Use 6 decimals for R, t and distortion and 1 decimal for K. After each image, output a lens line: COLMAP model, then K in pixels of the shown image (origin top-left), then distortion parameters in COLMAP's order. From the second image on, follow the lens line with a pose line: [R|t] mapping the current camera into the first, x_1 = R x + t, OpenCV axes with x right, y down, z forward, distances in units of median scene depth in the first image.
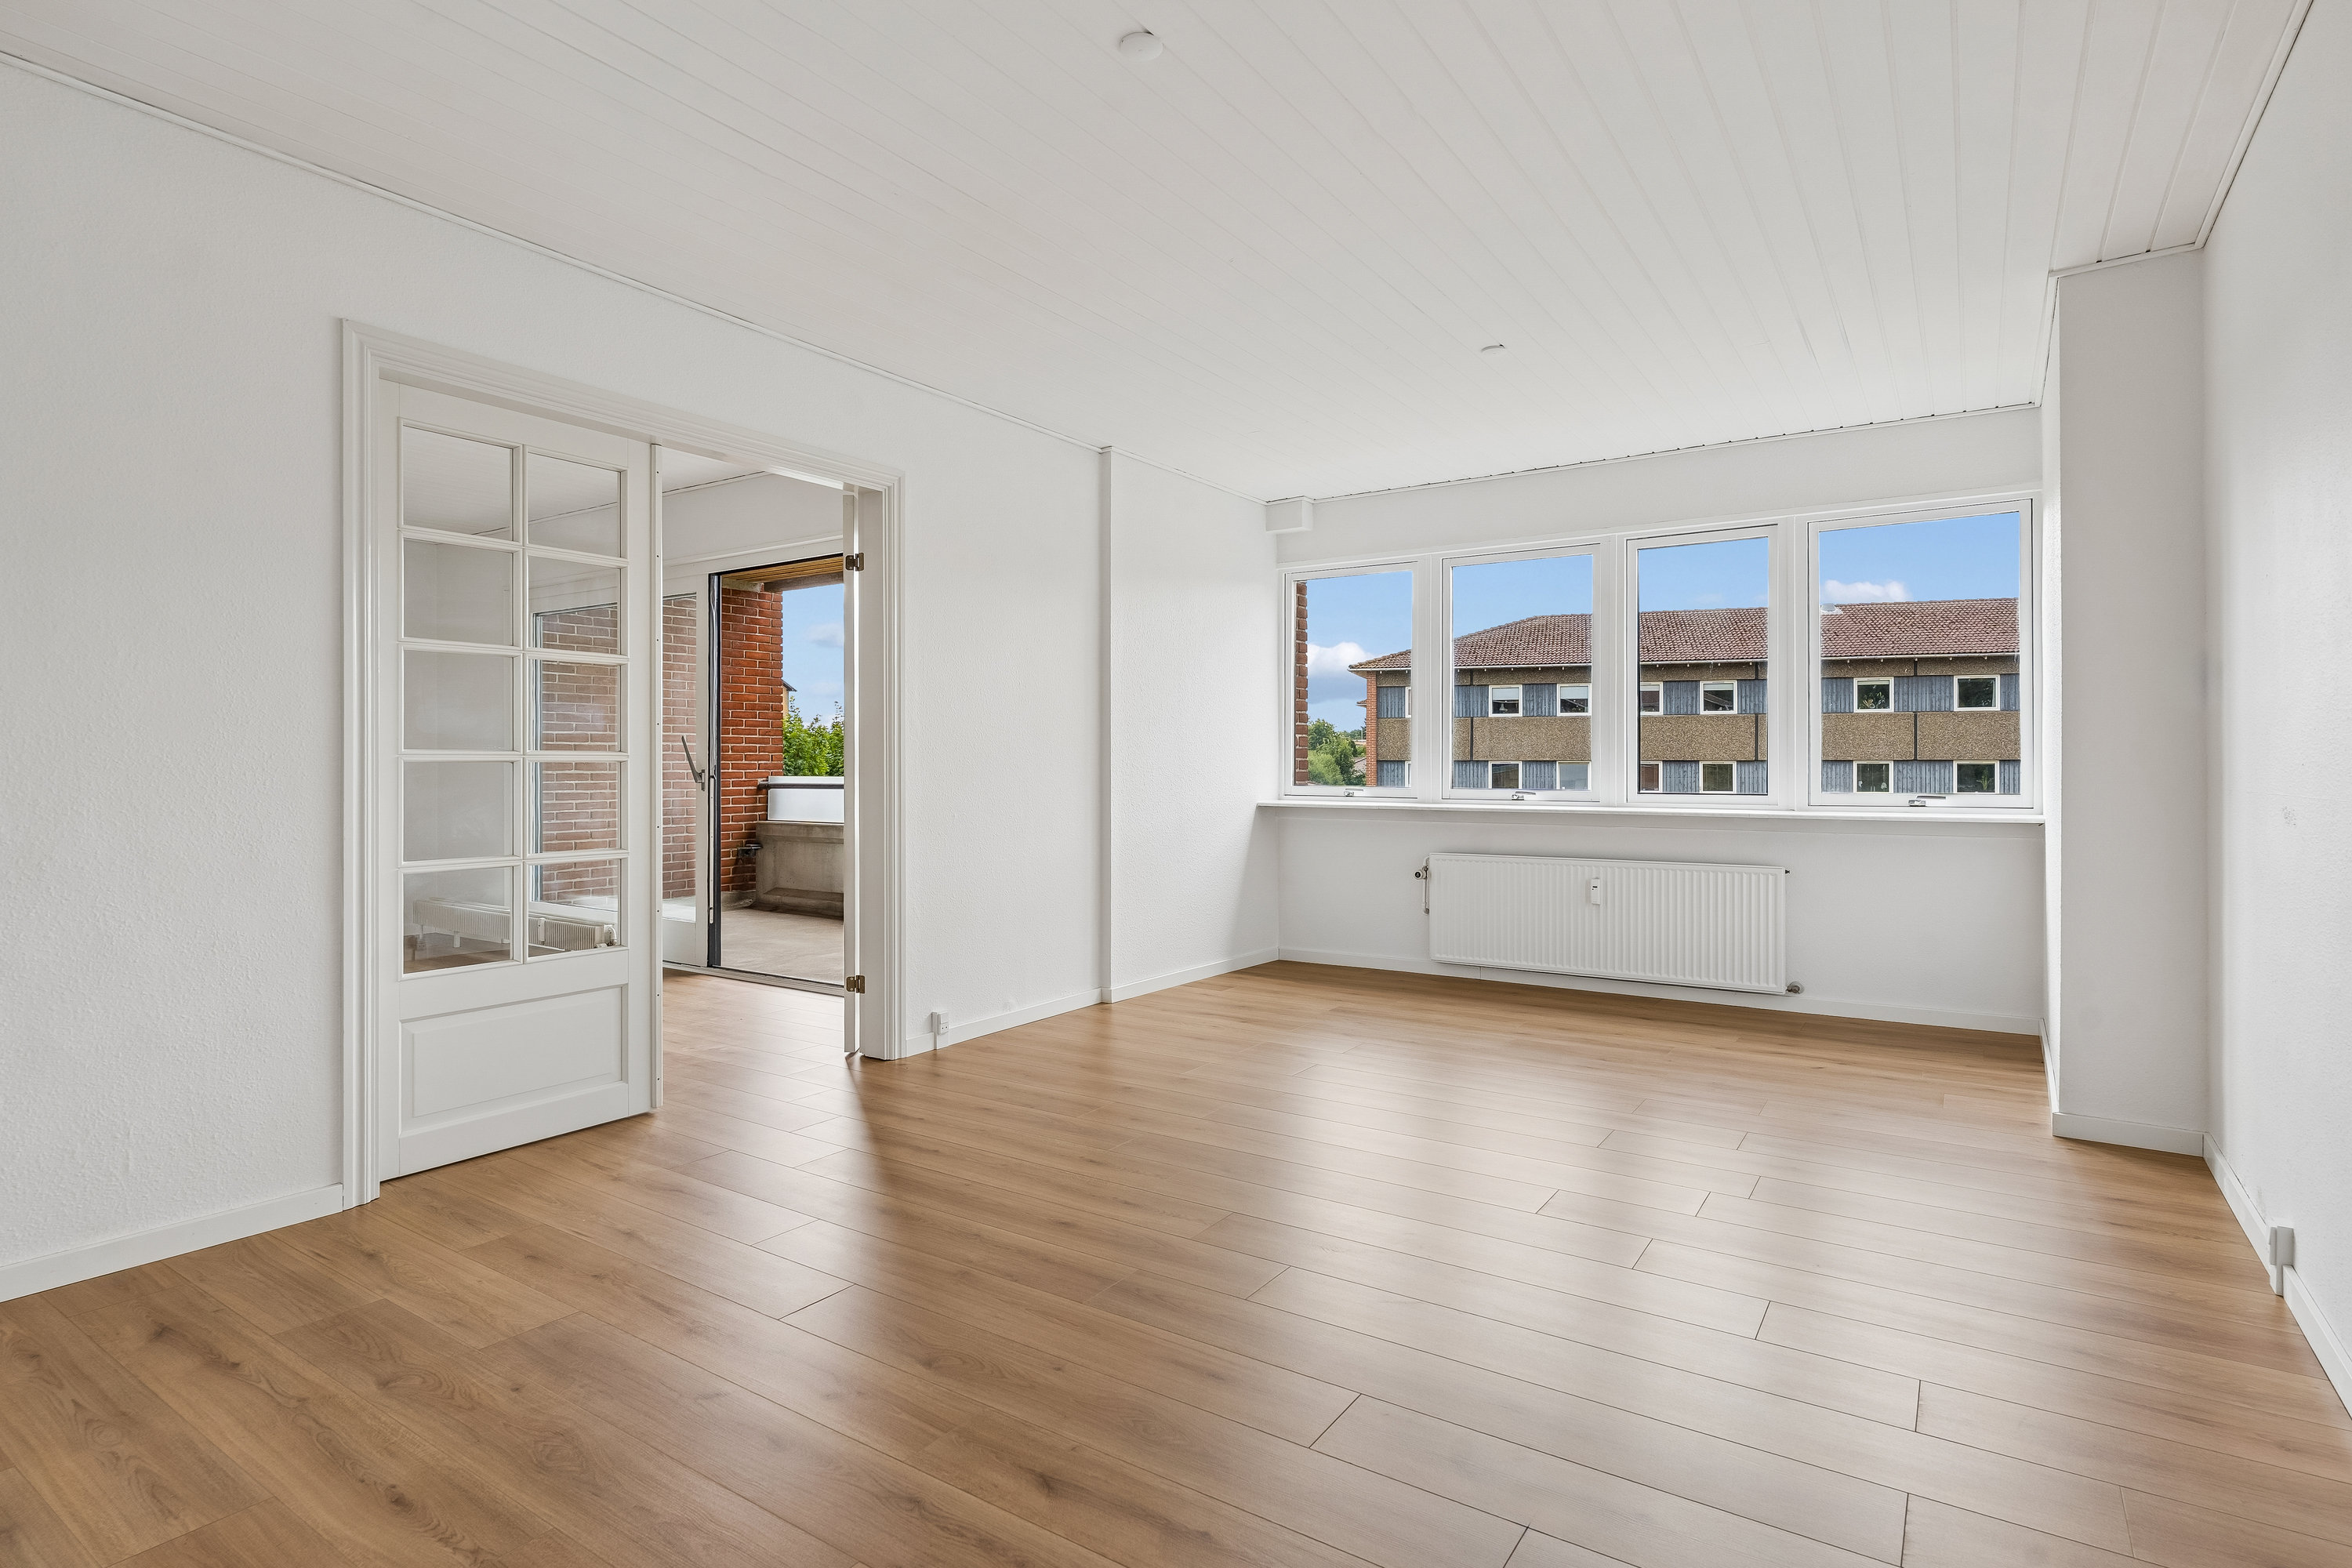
lens RADIAL K [[1213.2, 0, 1191.2], [0, 1213.2, 759.9], [0, 0, 1]] dist [-0.003879, 0.000715]
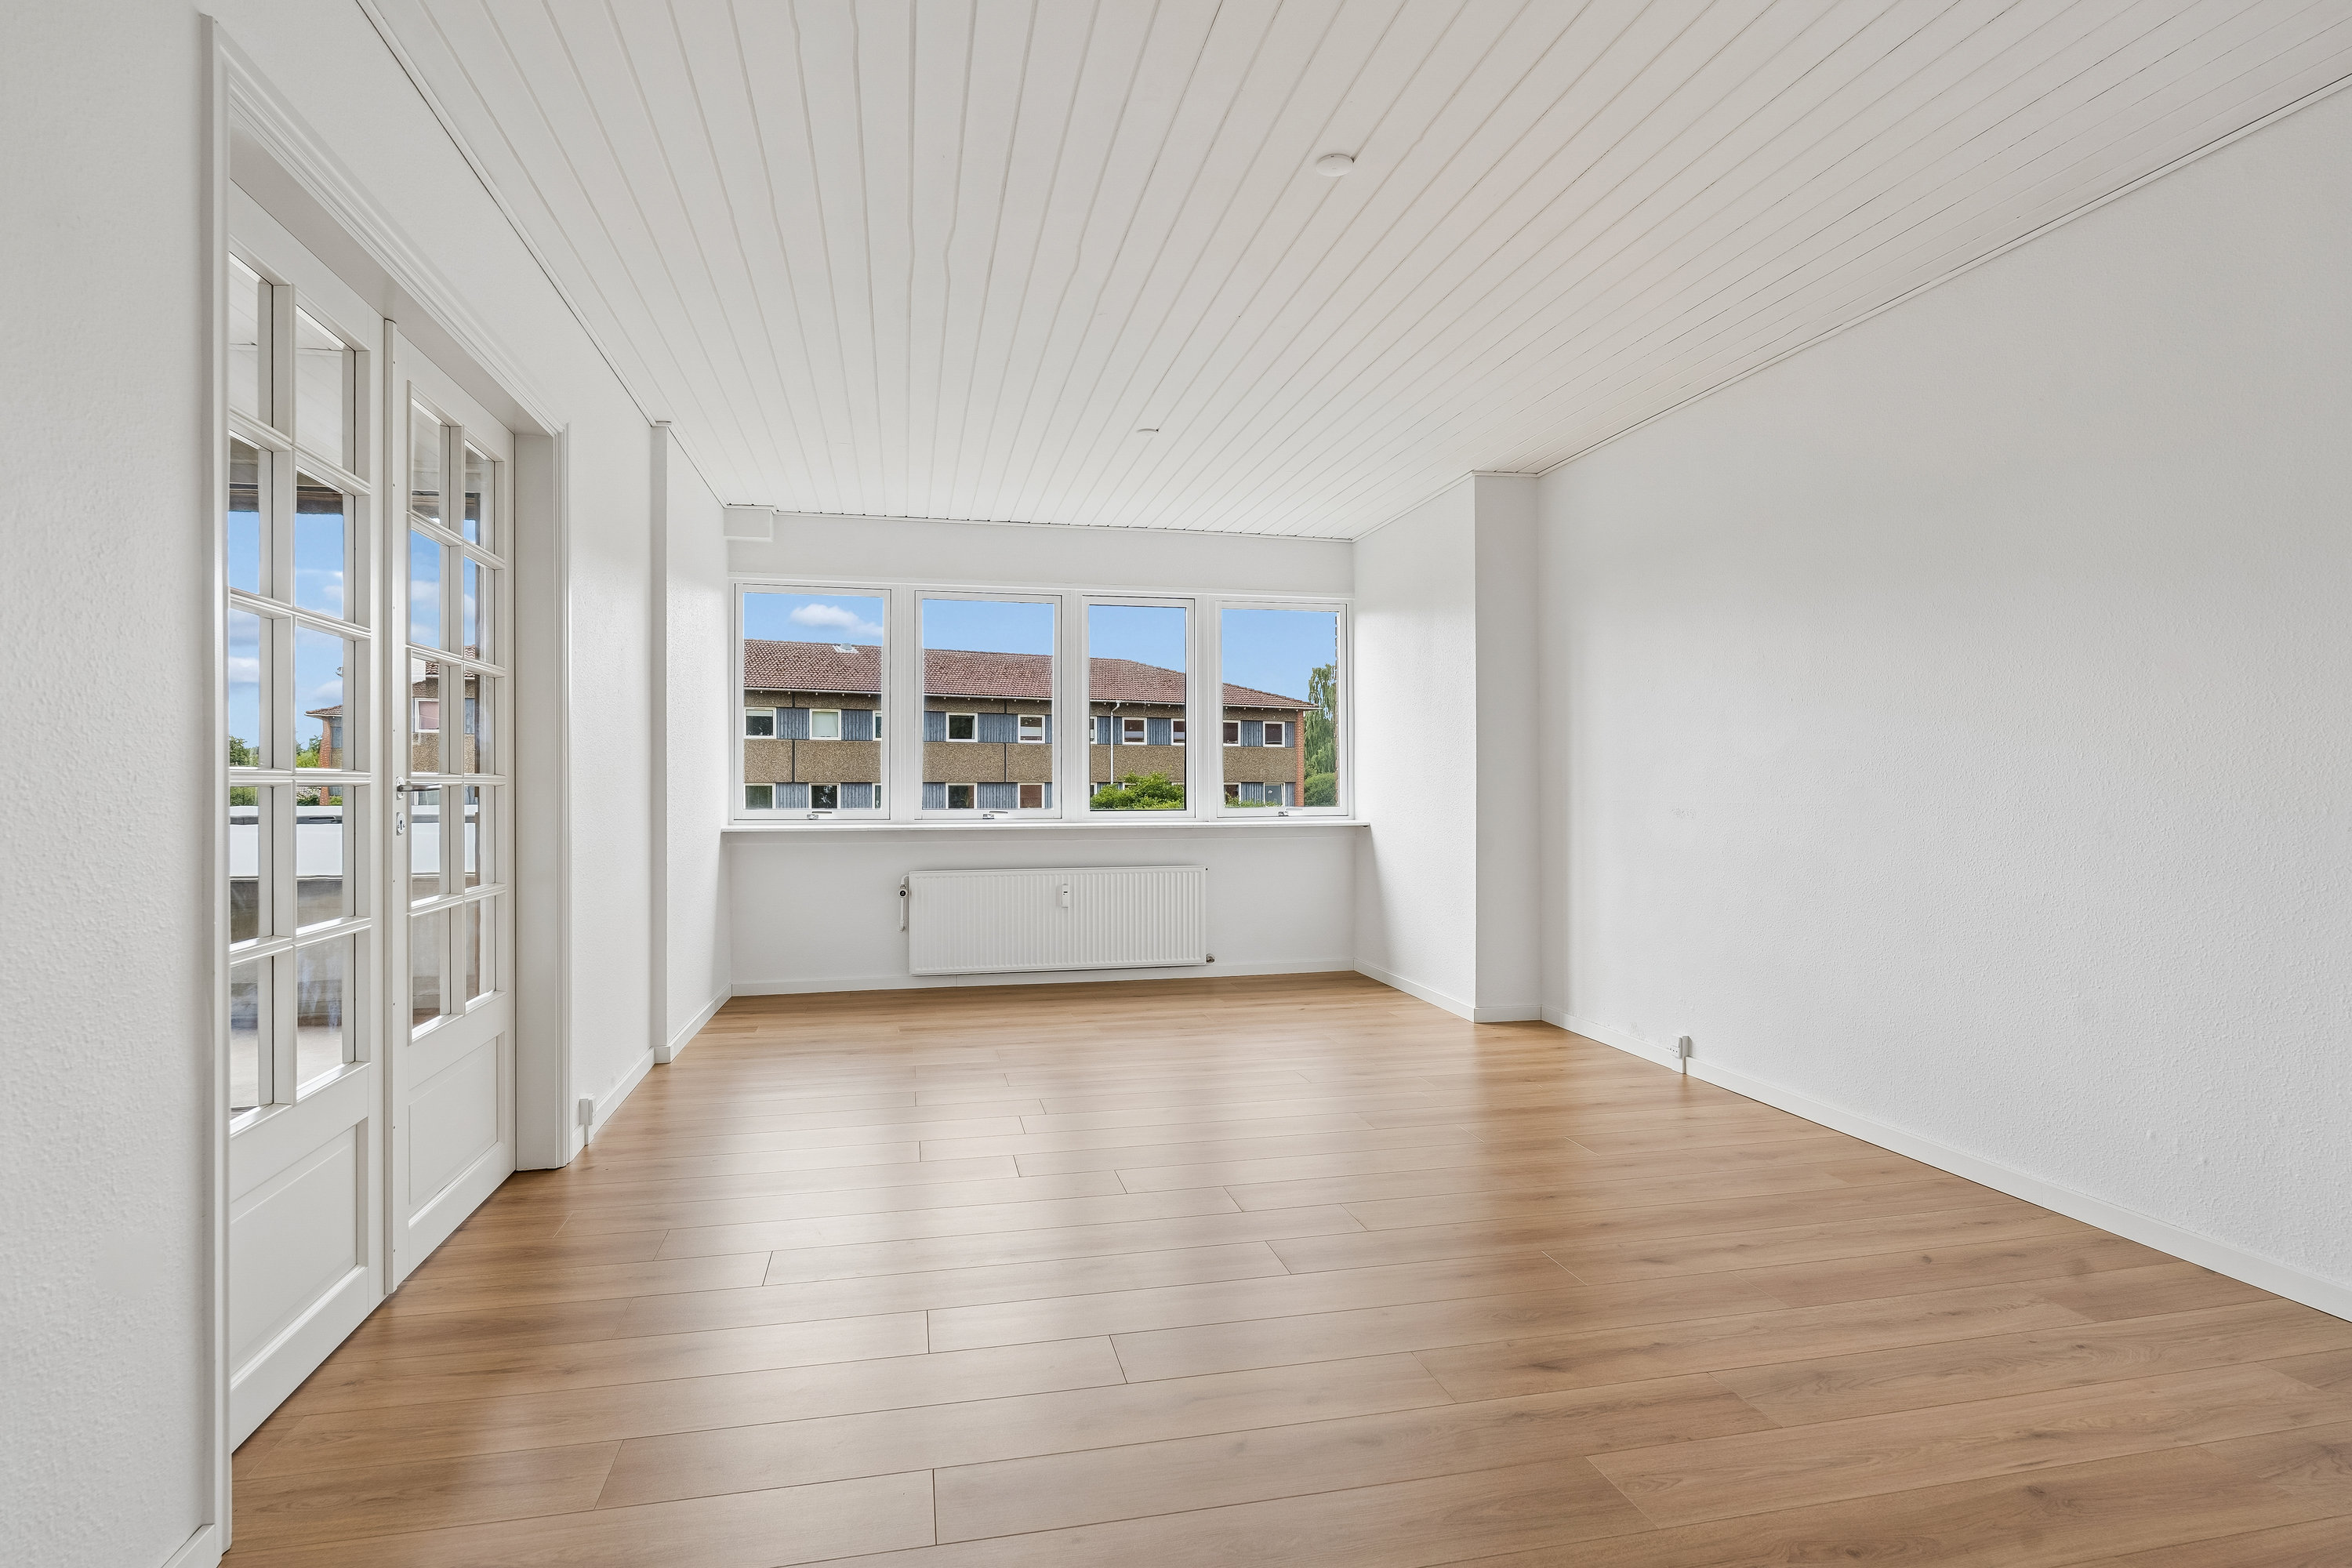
lens RADIAL K [[1213.2, 0, 1115.6], [0, 1213.2, 783.1], [0, 0, 1]] dist [-0.003879, 0.000715]
pose [[0.679831, 0.000042, 0.733368, -0.447507], [-0.001099, 0.999999, 0.000961, -0.000404], [-0.733368, -0.001459, 0.679831, 0.162077]]
